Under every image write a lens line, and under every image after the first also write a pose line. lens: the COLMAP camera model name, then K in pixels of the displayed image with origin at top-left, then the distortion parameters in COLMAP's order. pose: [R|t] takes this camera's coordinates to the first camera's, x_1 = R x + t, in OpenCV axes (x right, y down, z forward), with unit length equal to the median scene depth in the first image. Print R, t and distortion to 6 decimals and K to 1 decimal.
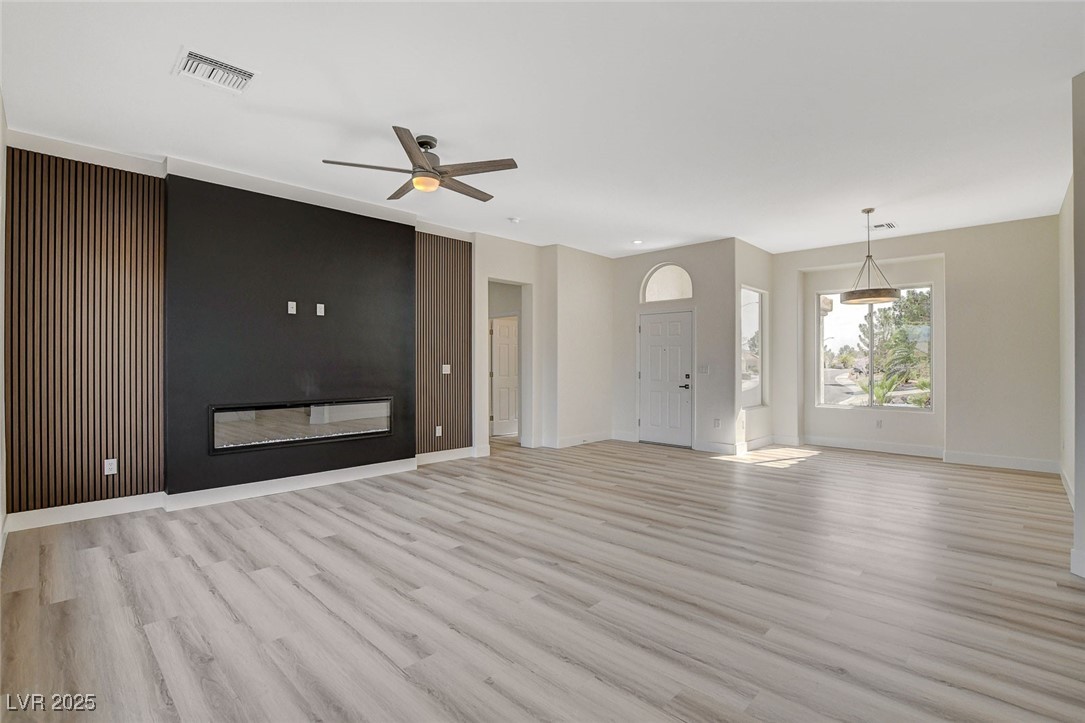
lens RADIAL K [[503.0, 0, 543.9], [0, 503.0, 364.8], [0, 0, 1]] dist [-0.025874, 0.000764]
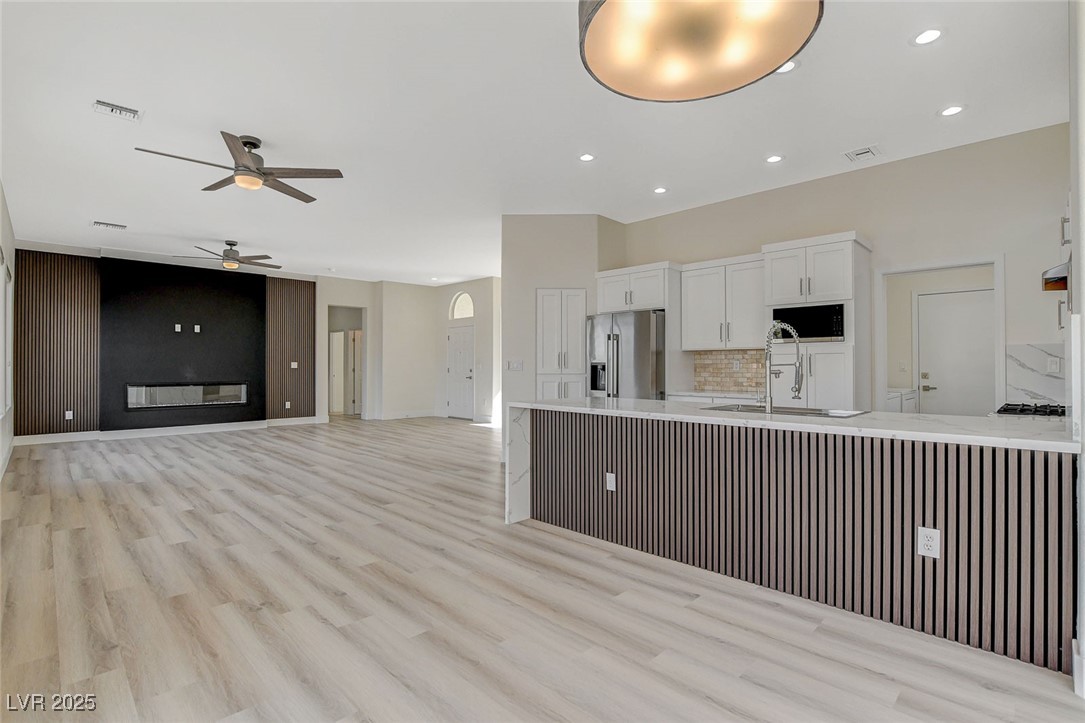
lens RADIAL K [[510.7, 0, 545.9], [0, 510.7, 364.4], [0, 0, 1]] dist [-0.025280, 0.000210]
pose [[0.999971, 0.000001, -0.007565, 0.785102], [-0.000058, 0.999971, -0.007633, 0.024708], [0.007565, 0.007633, 0.999942, -0.731187]]
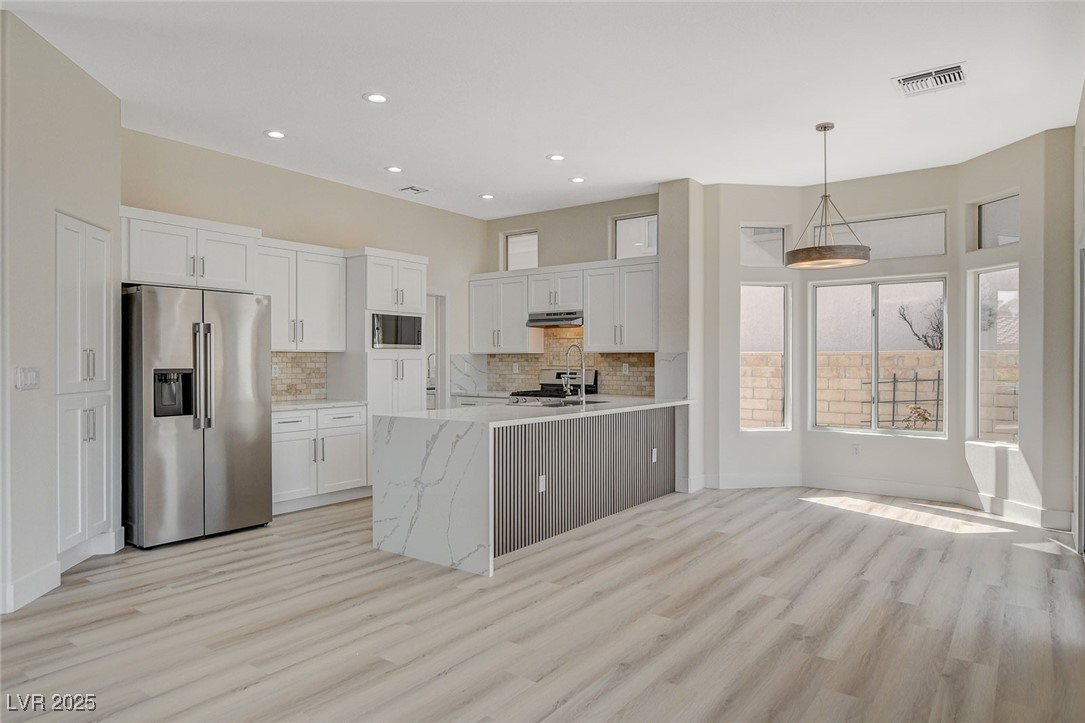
lens RADIAL K [[661.0, 0, 542.5], [0, 661.0, 361.5], [0, 0, 1]] dist [-0.009117, 0.000855]
pose [[-0.132973, -0.001513, 0.991118, -0.081790], [0.002452, 0.999995, 0.001855, 0.001213], [-0.991117, 0.002677, -0.132969, 0.094766]]
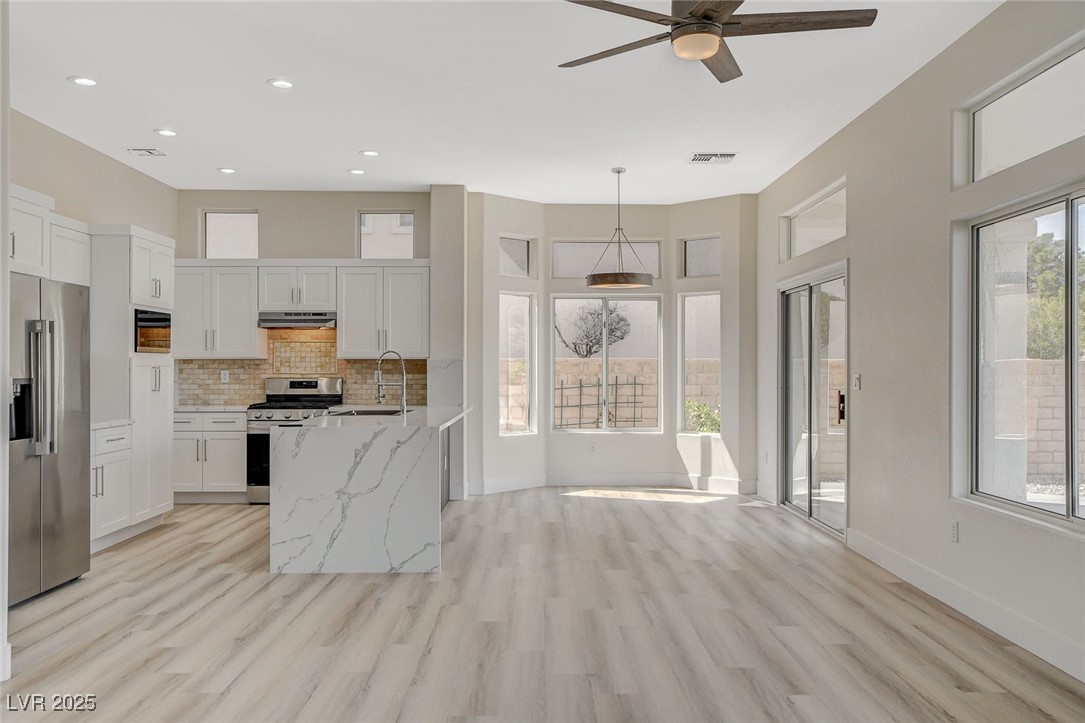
lens RADIAL K [[890.1, 0, 542.5], [0, 890.1, 361.5], [0, 0, 1]] dist [-0.000186, 0.007100]
pose [[-0.703955, 0.003683, 0.710235, -0.186176], [0.001579, 0.999992, -0.003621, -0.002702], [-0.710243, -0.001428, -0.703955, 0.762466]]
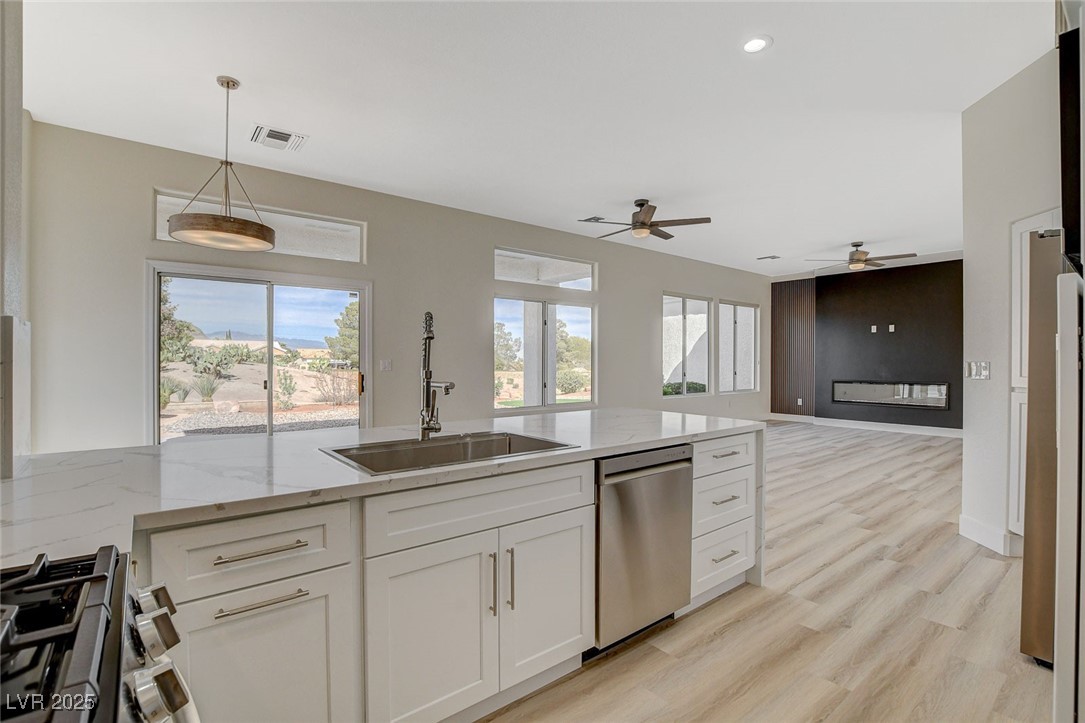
lens RADIAL K [[503.0, 0, 543.9], [0, 503.0, 364.8], [0, 0, 1]] dist [-0.025874, 0.000764]
pose [[-0.119274, 0.007289, -0.992835, 1.459888], [-0.006694, 0.999944, 0.008145, 0.009377], [0.992839, 0.007617, -0.119219, 0.025003]]
